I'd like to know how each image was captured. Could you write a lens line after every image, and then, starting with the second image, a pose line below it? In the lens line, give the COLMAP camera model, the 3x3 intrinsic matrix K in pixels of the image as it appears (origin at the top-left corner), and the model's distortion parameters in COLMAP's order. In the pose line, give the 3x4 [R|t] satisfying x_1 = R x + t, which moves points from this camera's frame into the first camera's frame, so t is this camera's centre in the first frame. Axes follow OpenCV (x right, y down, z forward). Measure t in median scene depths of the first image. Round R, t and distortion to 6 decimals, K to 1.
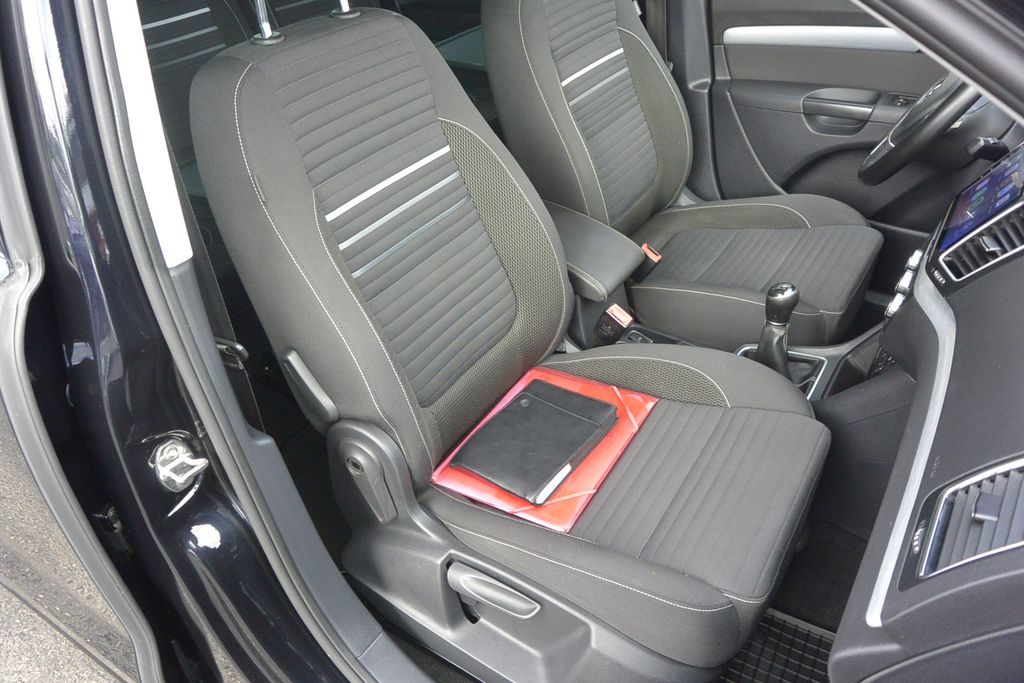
lens RADIAL K [[800.3, 0, 511.7], [0, 800.3, 342.8], [0, 0, 1]] dist [0.004200, 0.010631]
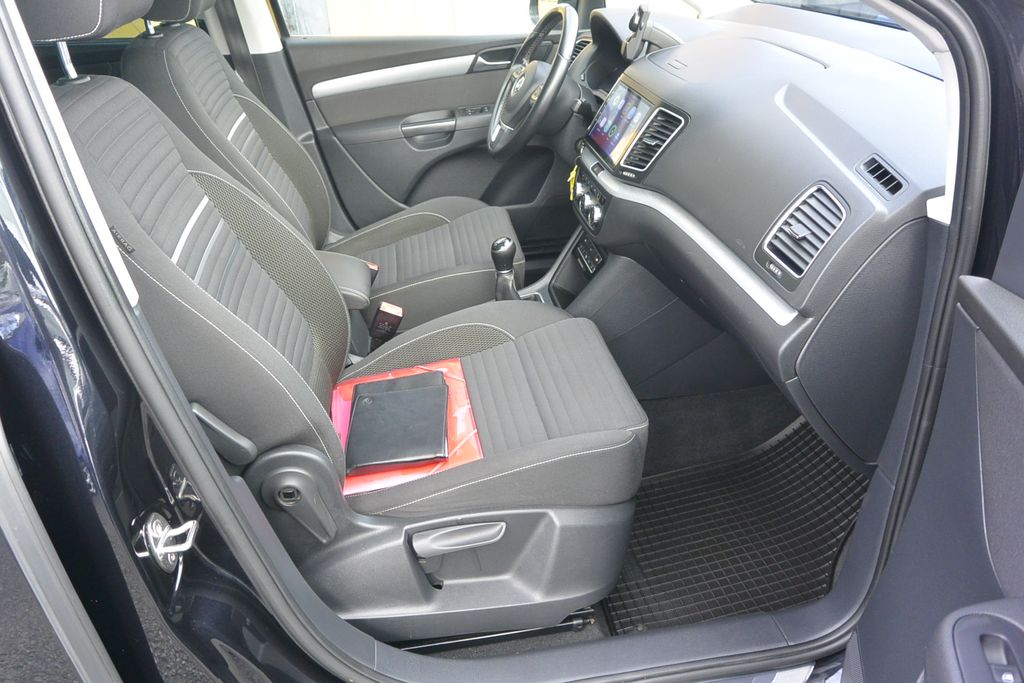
lens RADIAL K [[800.3, 0, 513.1], [0, 800.3, 339.2], [0, 0, 1]] dist [0.004200, 0.010631]
pose [[0.742152, -0.332577, 0.581896, -0.387139], [0.410814, 0.911715, -0.002873, 0.074026], [-0.529567, 0.241183, 0.813258, 0.009715]]
